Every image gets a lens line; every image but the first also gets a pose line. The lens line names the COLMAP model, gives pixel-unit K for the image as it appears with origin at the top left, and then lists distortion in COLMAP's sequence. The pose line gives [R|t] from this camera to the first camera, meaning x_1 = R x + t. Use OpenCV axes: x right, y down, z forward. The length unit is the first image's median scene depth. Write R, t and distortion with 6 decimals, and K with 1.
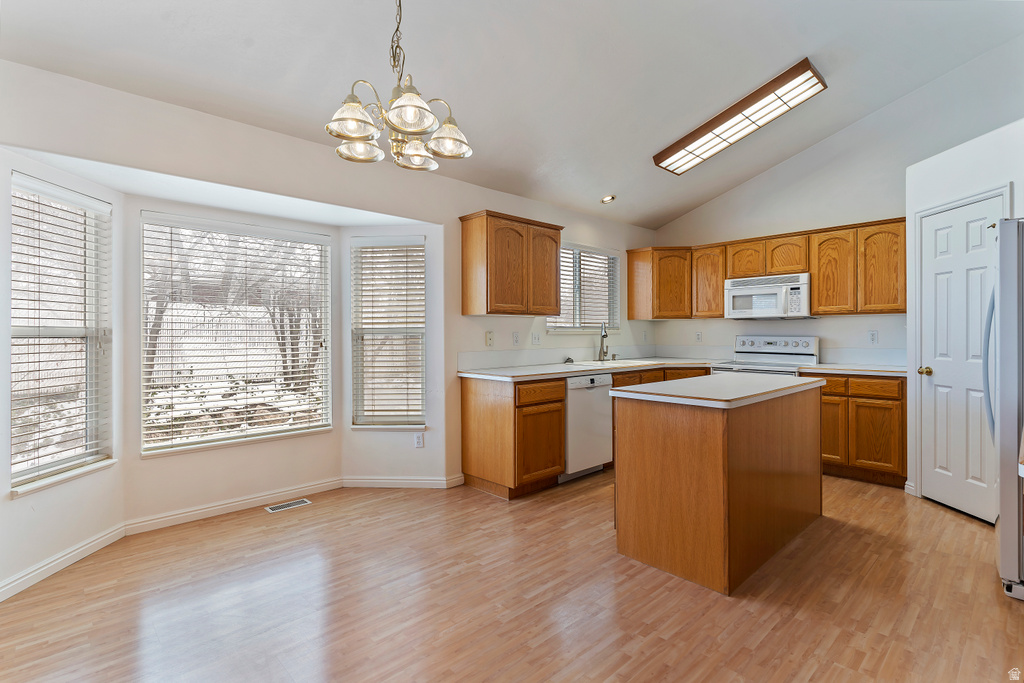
lens RADIAL K [[495.8, 0, 511.5], [0, 495.8, 334.1], [0, 0, 1]] dist [0.004518, -0.001530]
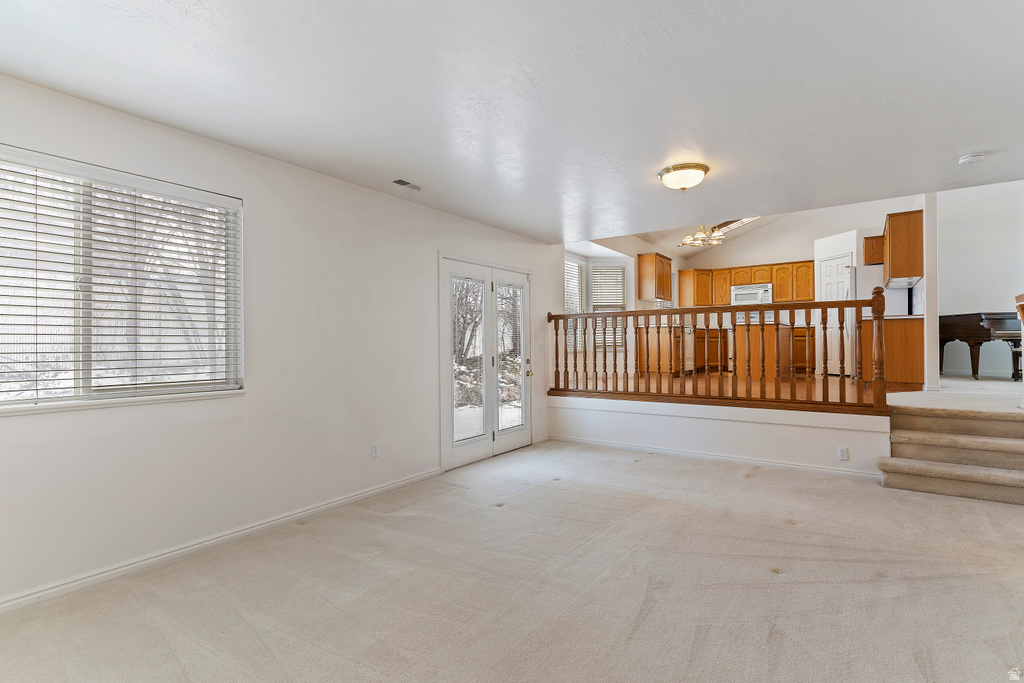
lens RADIAL K [[495.8, 0, 509.1], [0, 495.8, 342.0], [0, 0, 1]] dist [0.004518, -0.001530]
pose [[0.982653, -0.002200, 0.185439, -1.100283], [0.003797, 0.999959, -0.008254, 0.172593], [-0.185413, 0.008815, 0.982621, -1.079398]]
